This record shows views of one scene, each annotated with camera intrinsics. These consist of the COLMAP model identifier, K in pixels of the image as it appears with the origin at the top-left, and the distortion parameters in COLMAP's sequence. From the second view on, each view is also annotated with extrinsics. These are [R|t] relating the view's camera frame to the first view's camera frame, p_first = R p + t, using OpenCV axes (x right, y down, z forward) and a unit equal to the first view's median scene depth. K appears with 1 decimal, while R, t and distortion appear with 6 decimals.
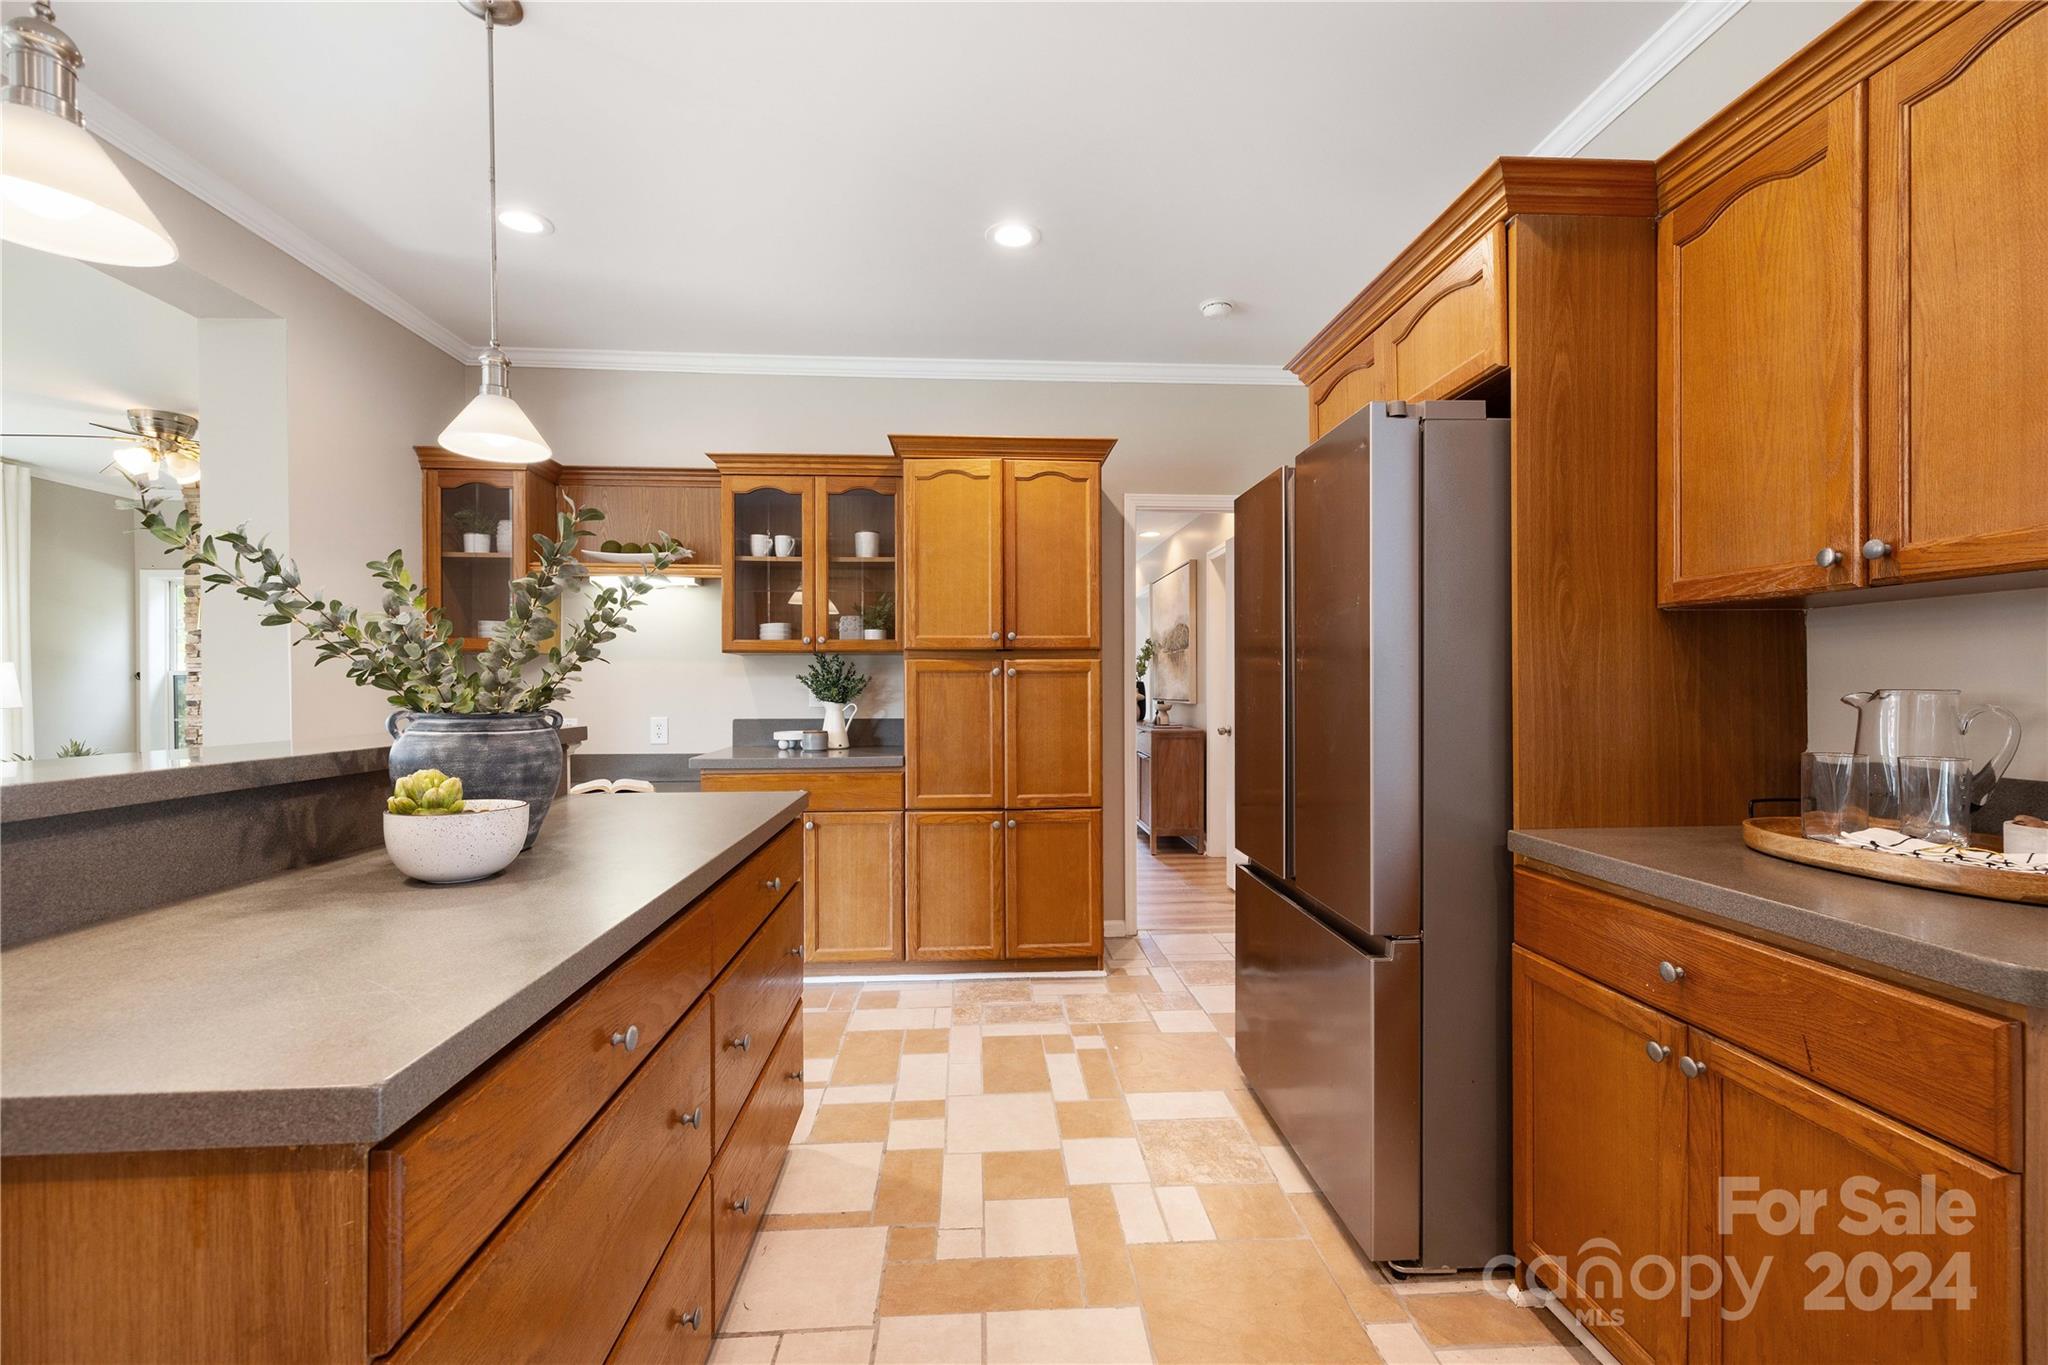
lens RADIAL K [[850.2, 0, 1002.8], [0, 850.2, 685.3], [0, 0, 1]] dist [-0.000085, 0.000051]
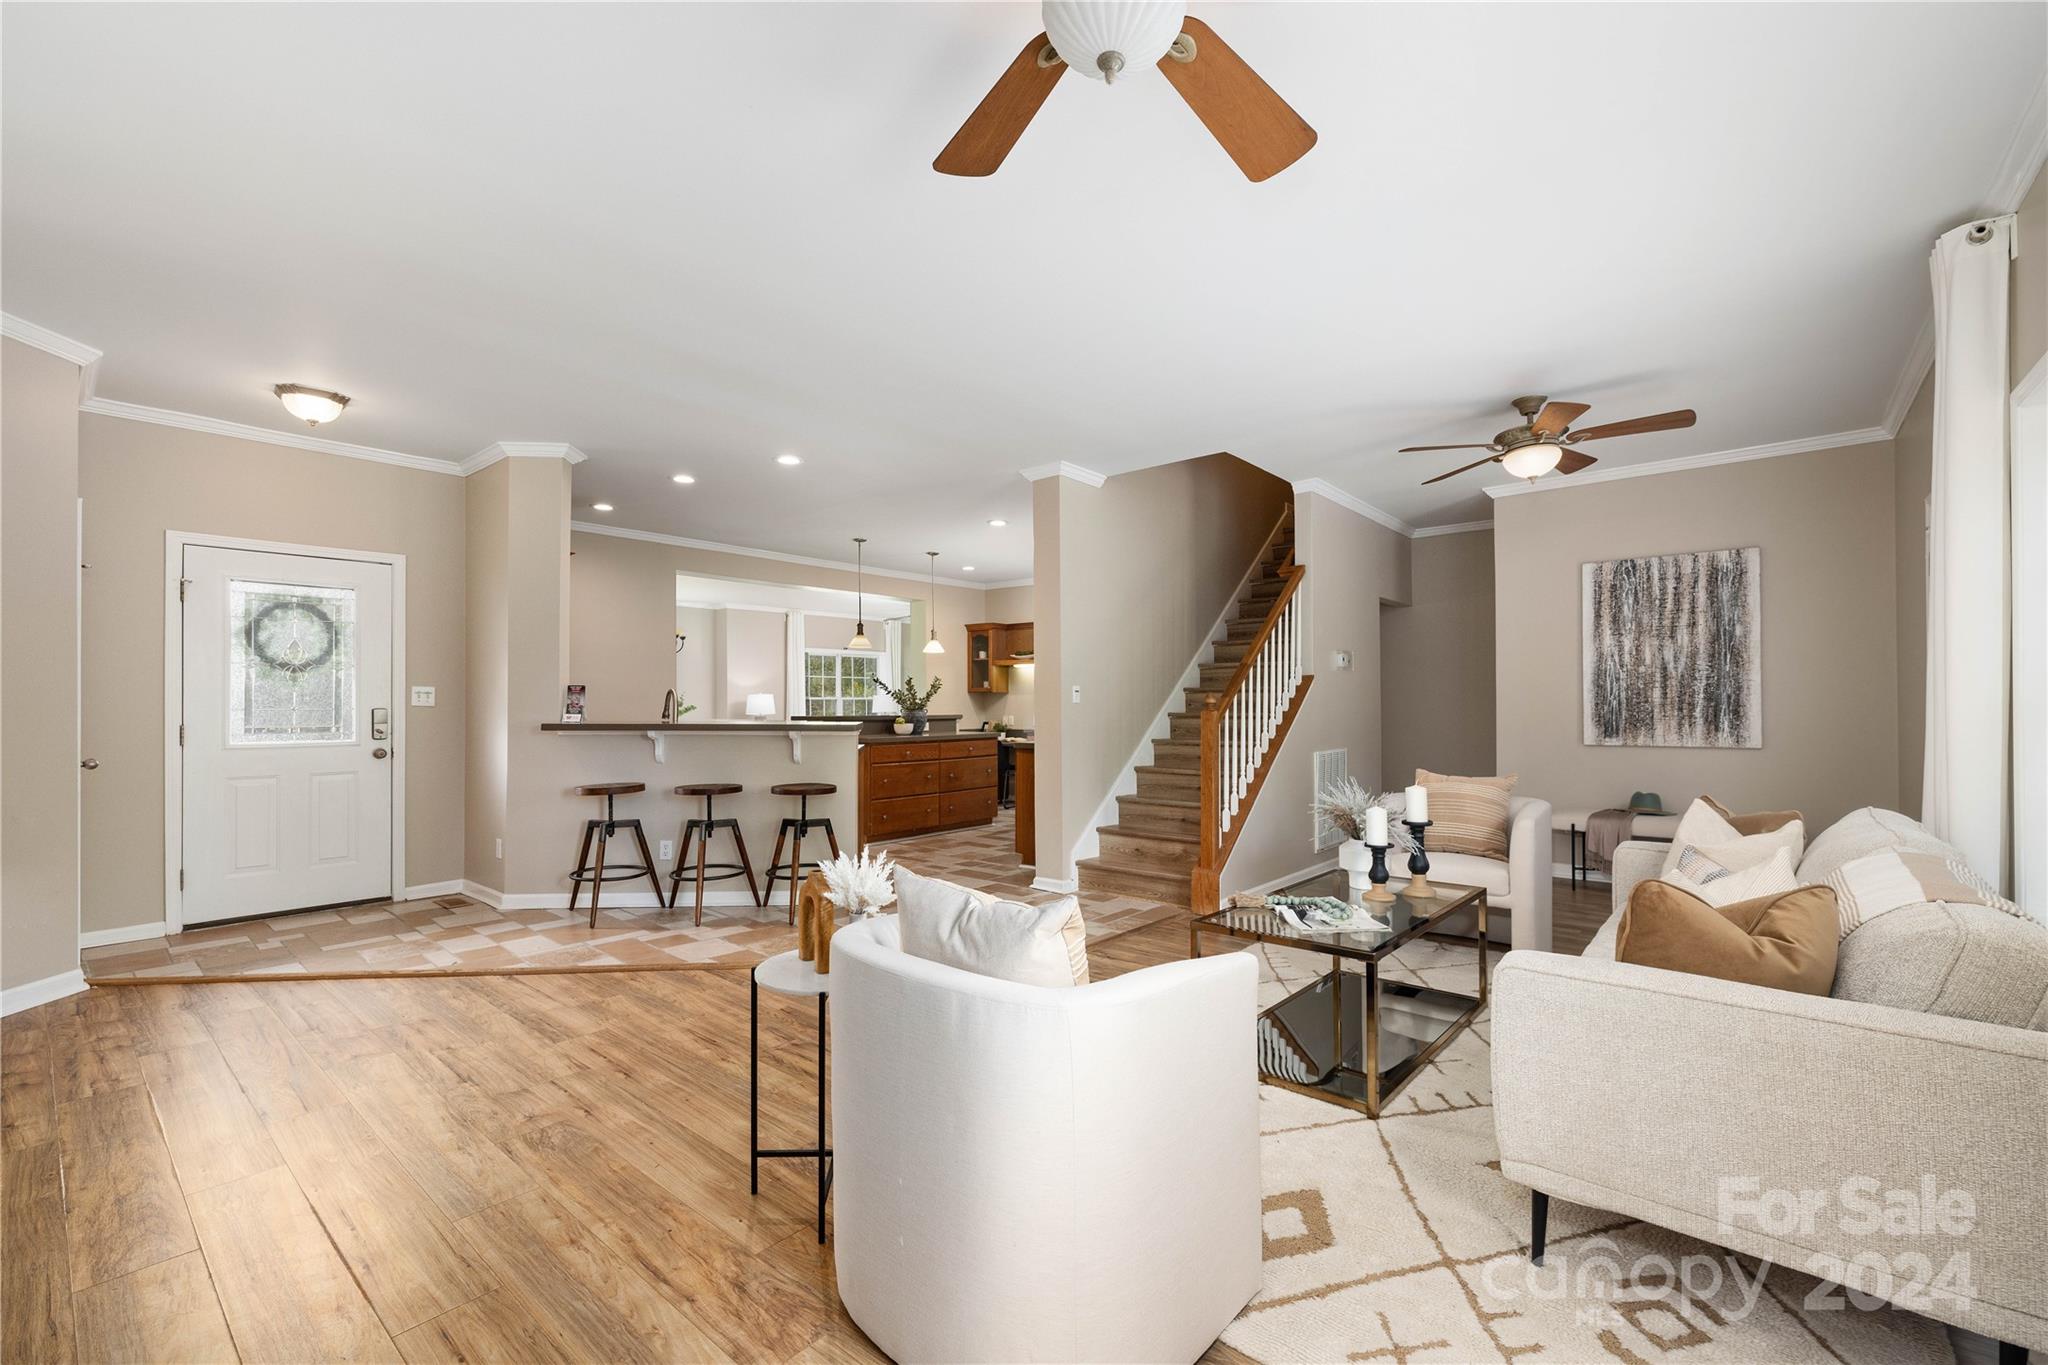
lens RADIAL K [[861.9, 0, 1018.7], [0, 861.9, 698.3], [0, 0, 1]] dist [-0.000844, -0.000021]
pose [[0.731786, -0.002495, -0.681530, 1.594876], [0.000722, 0.999996, -0.002887, -0.009758], [0.681534, 0.001621, 0.731784, -1.135704]]
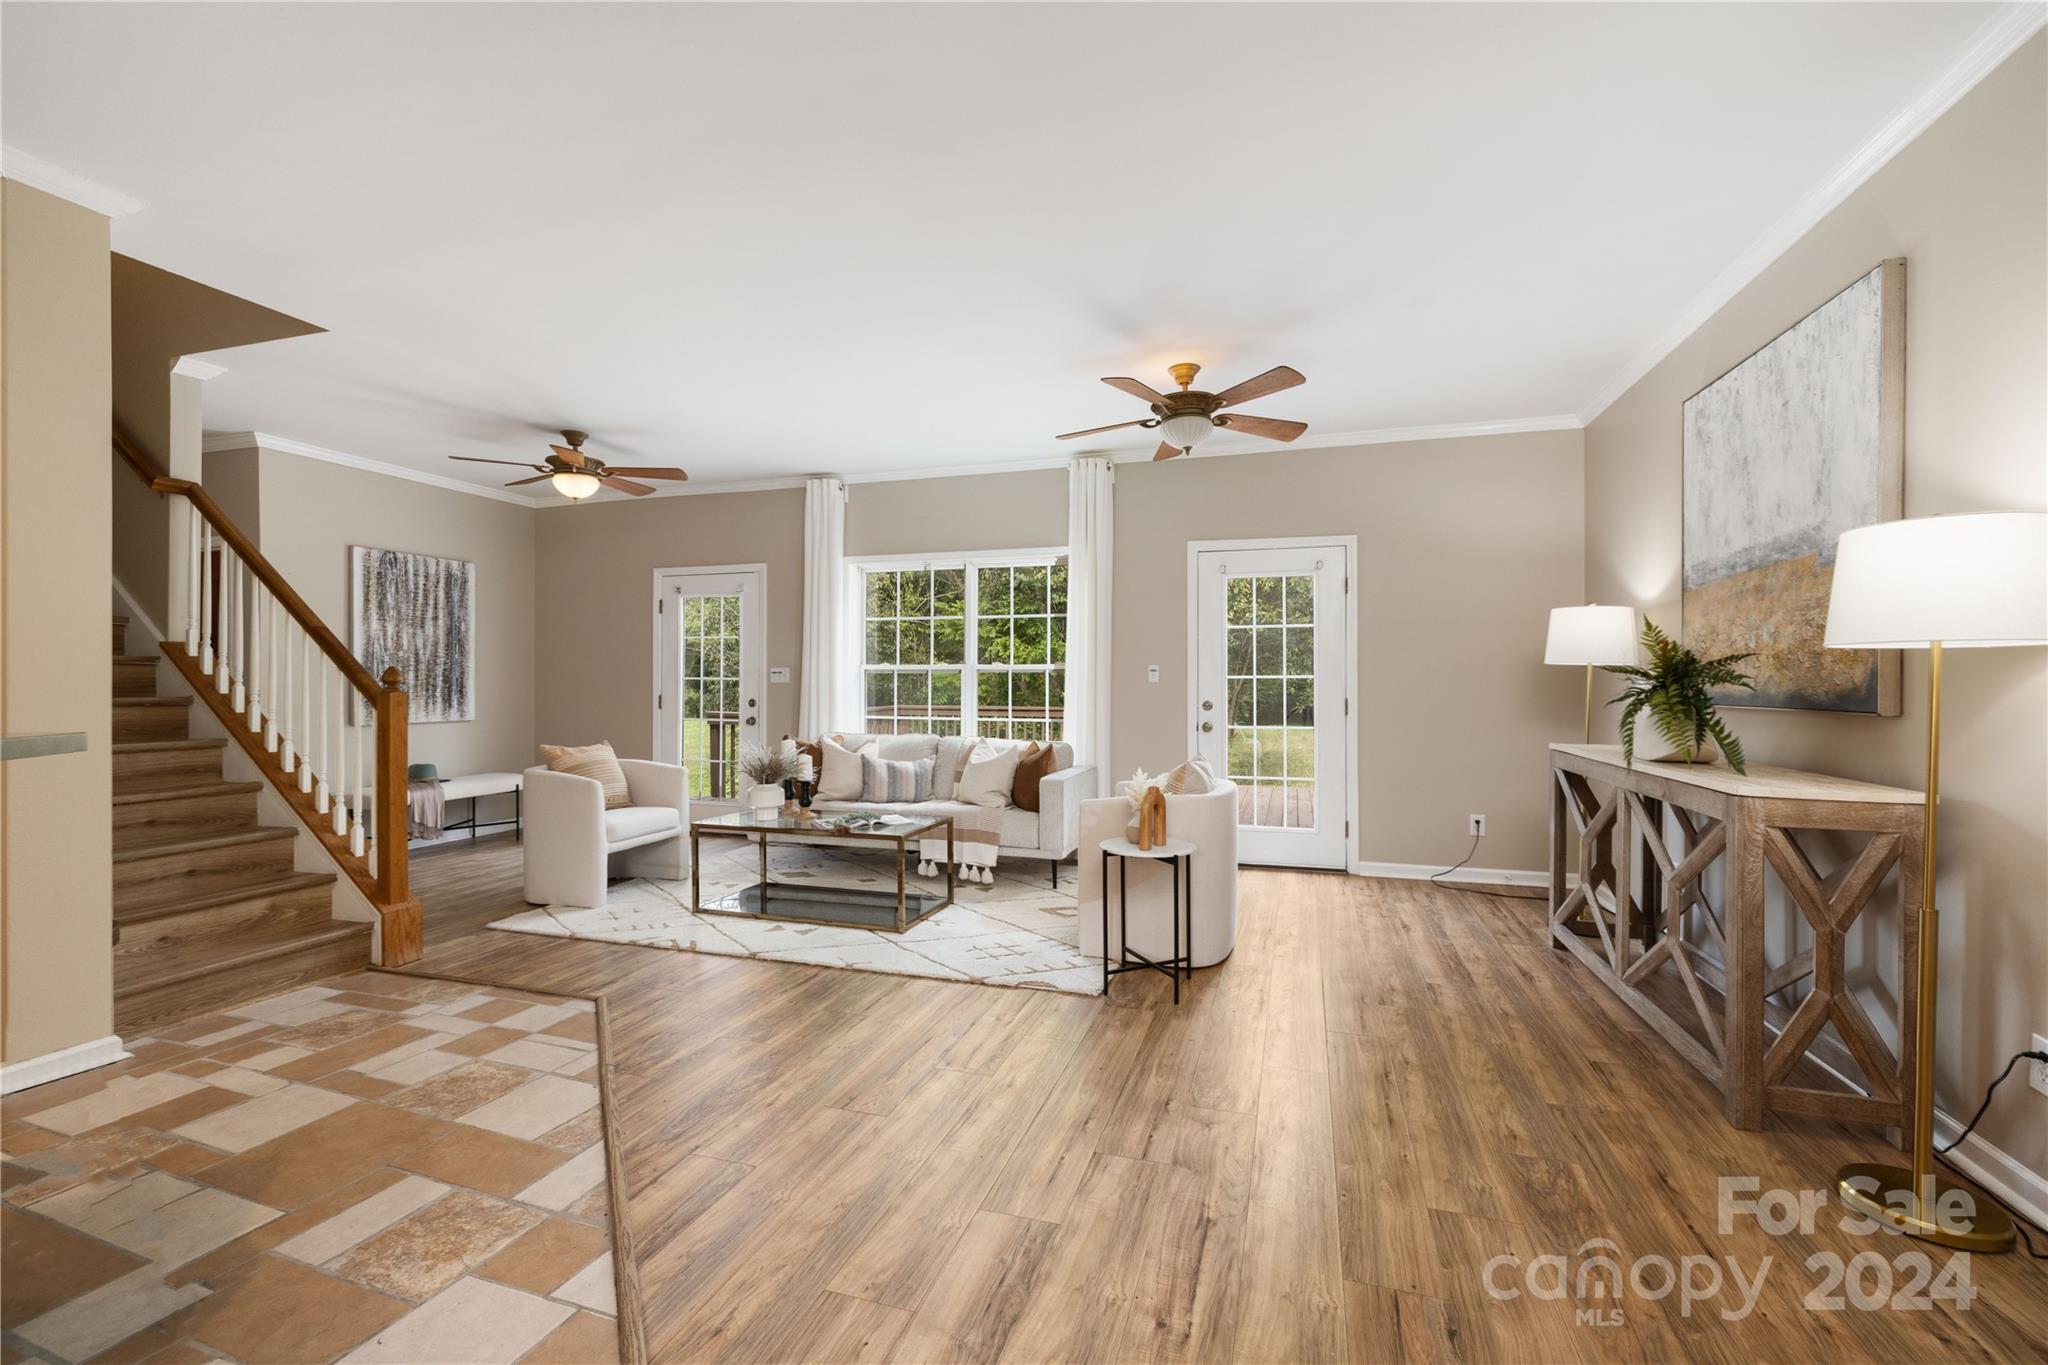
lens RADIAL K [[865.6, 0, 1029.8], [0, 865.6, 684.1], [0, 0, 1]] dist [0.001298, 0.000354]
pose [[0.335912, 0.005627, 0.941877, 0.081801], [-0.001572, 0.999984, -0.005413, 0.002370], [-0.941892, 0.000338, 0.335915, -0.976585]]
